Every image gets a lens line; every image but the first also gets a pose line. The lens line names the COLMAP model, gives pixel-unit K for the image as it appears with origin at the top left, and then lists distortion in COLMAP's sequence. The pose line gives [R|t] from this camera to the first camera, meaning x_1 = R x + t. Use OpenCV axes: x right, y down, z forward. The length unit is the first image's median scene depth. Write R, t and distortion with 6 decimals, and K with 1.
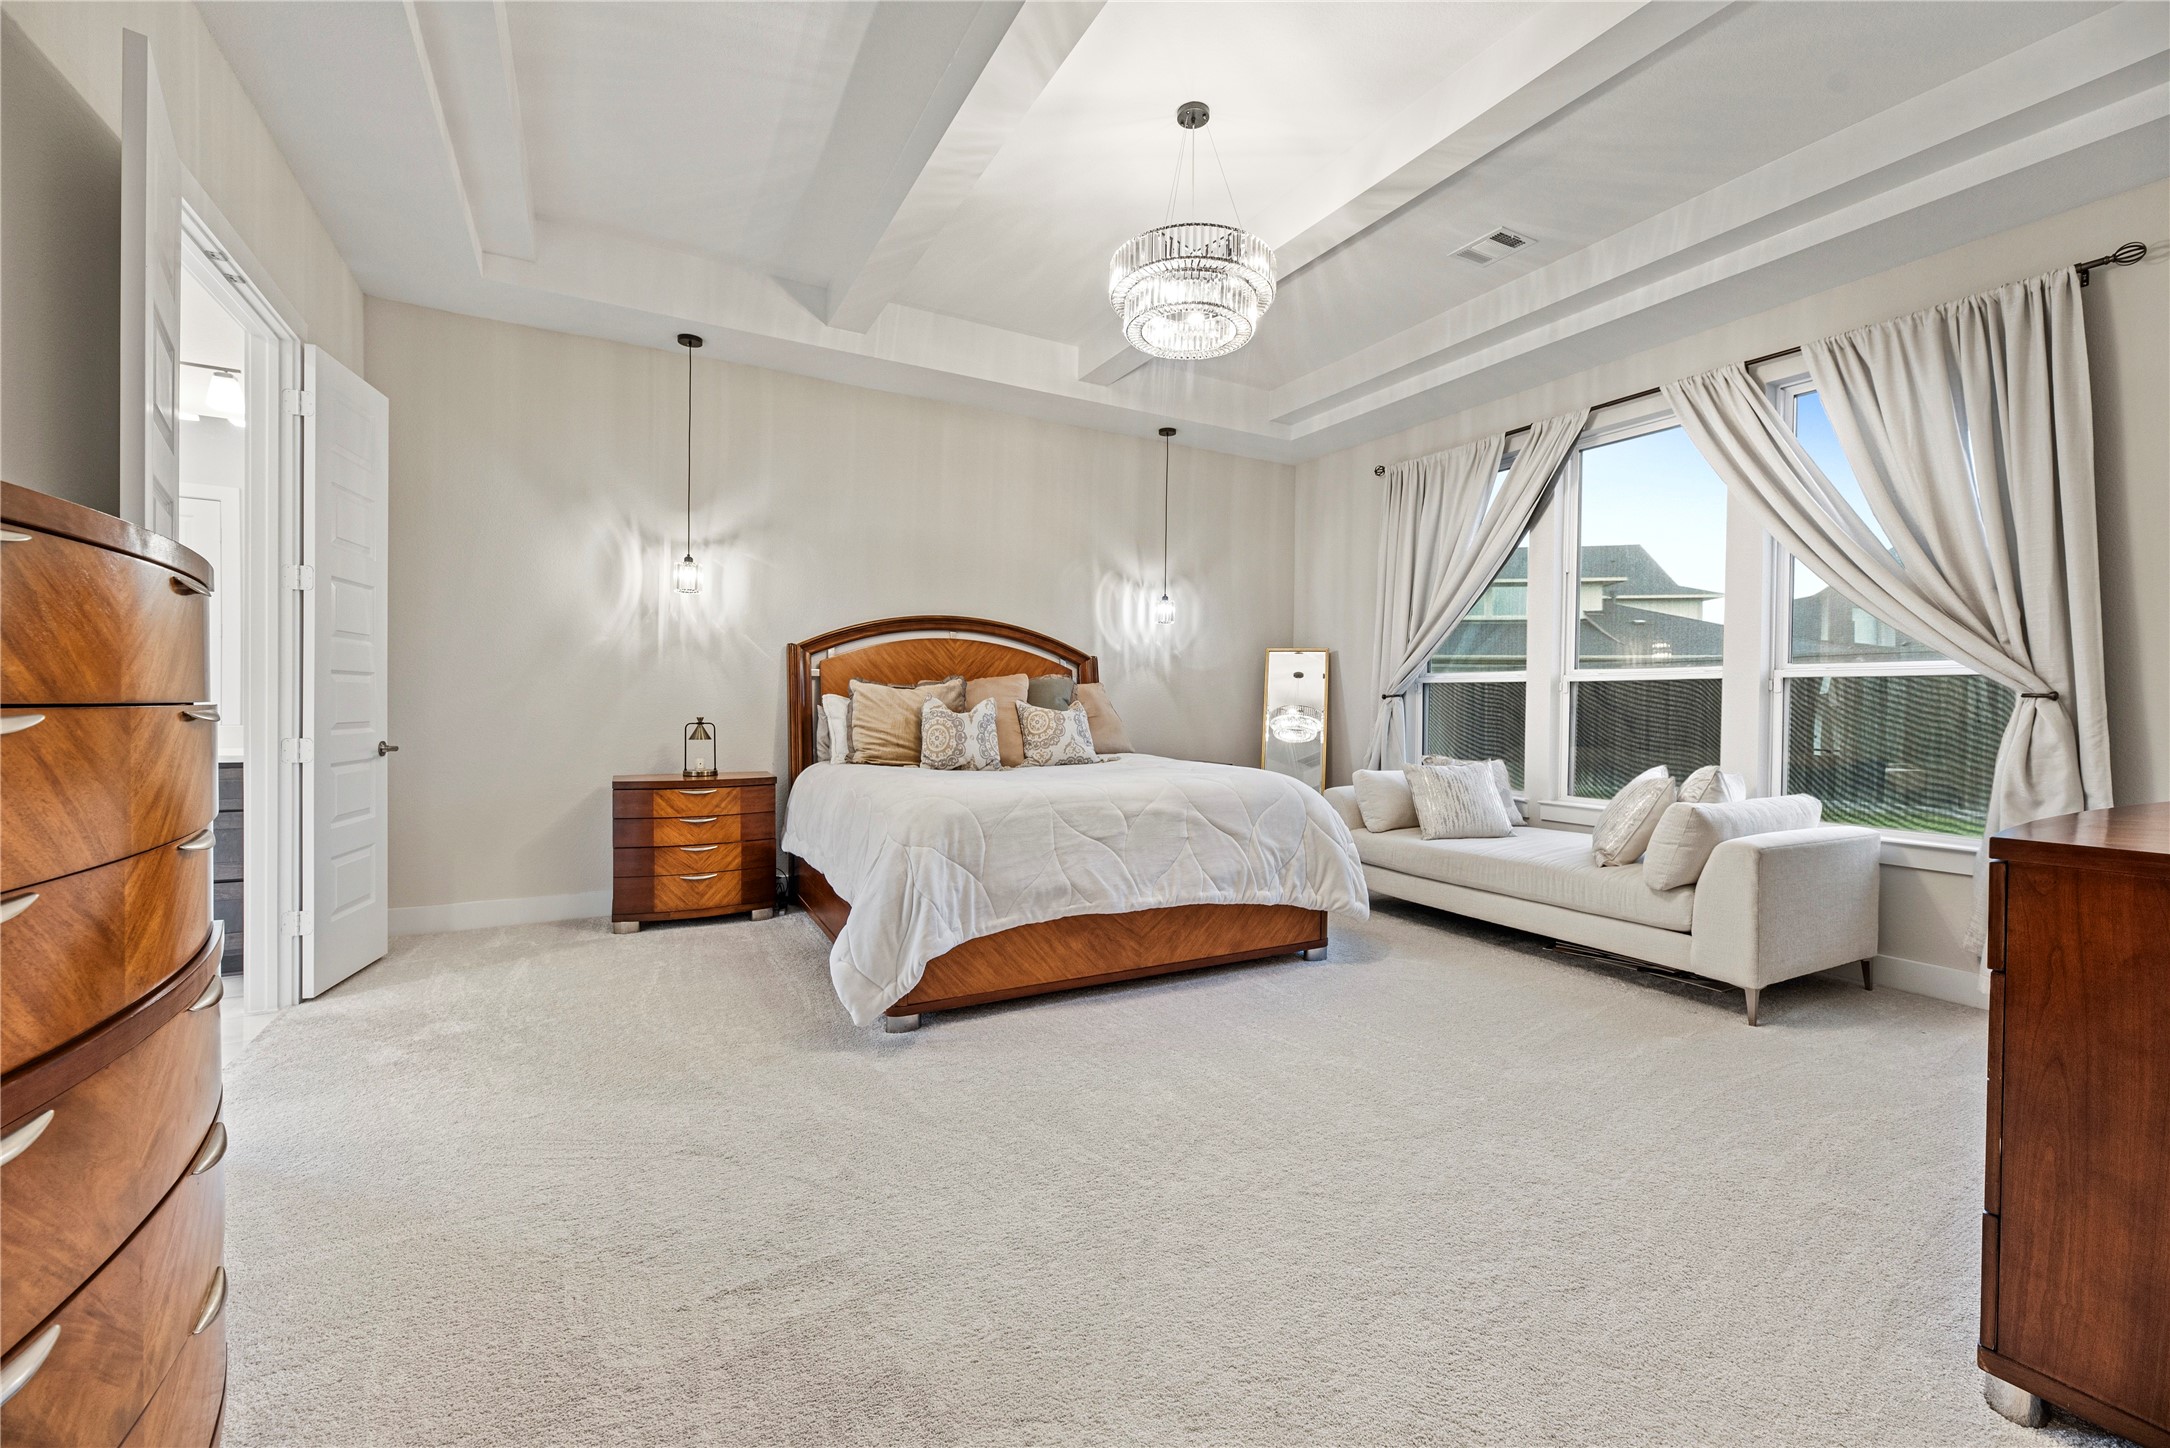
lens RADIAL K [[871.5, 0, 1082.4], [0, 871.5, 722.5], [0, 0, 1]] dist [-0.001280, 0.000107]
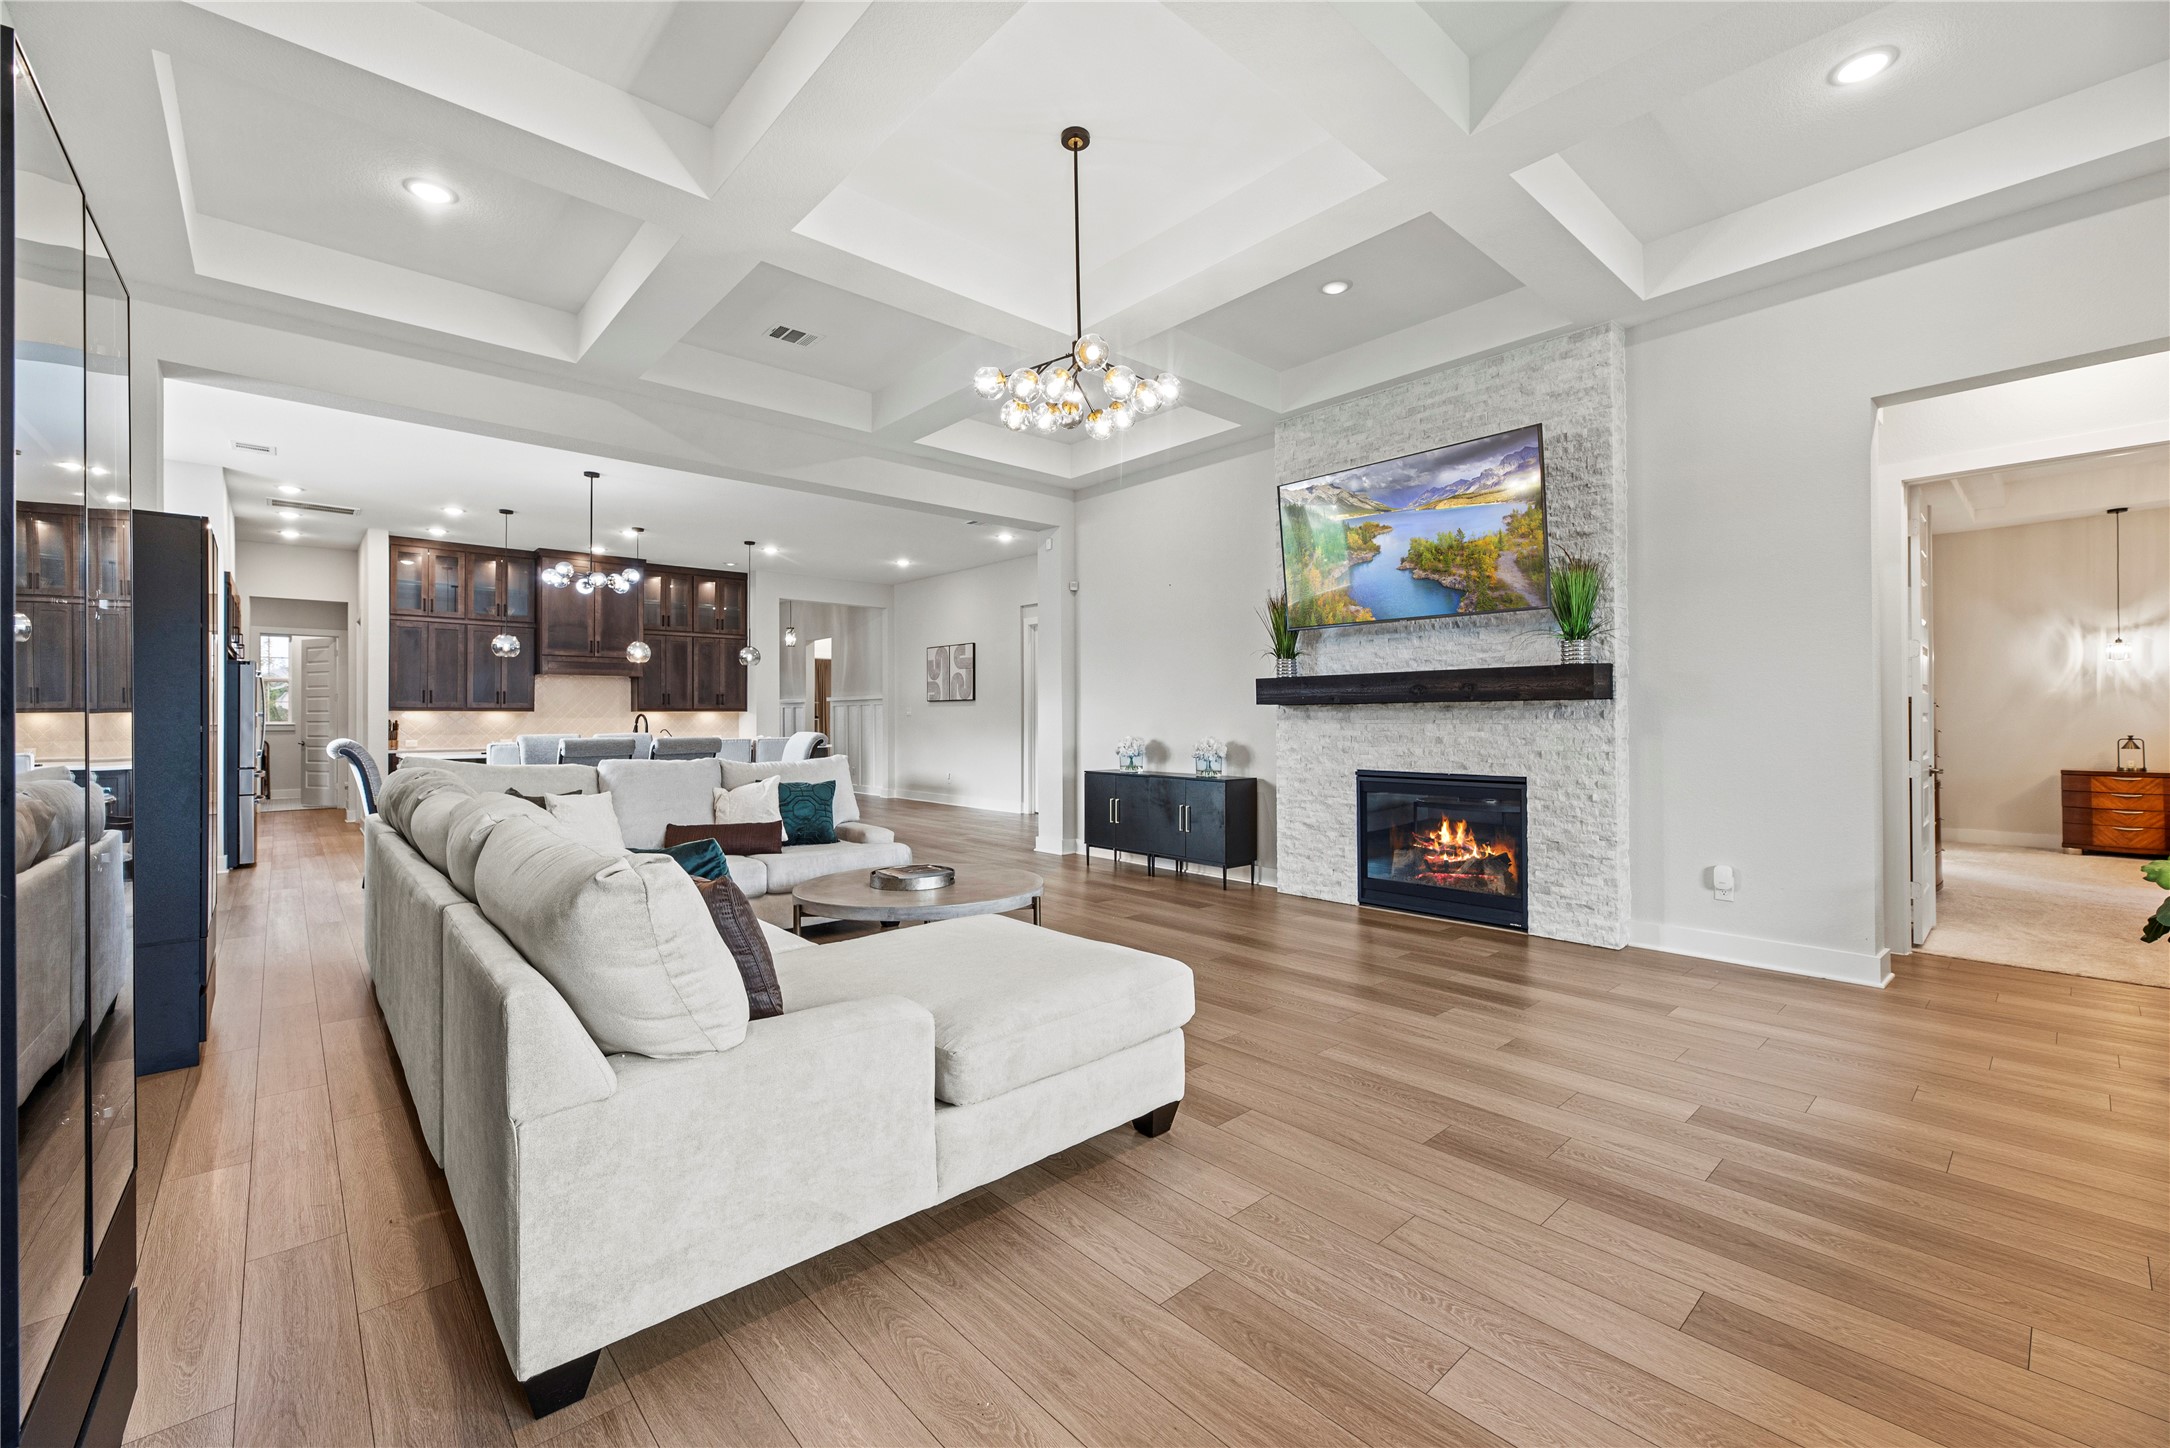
lens RADIAL K [[871.5, 0, 1087.4], [0, 871.5, 712.6], [0, 0, 1]] dist [-0.001280, 0.000107]
pose [[0.215803, -0.017665, -0.976277, 0.751839], [-0.002376, 0.999824, -0.018616, -0.013792], [0.976434, 0.006337, 0.215723, -1.298513]]
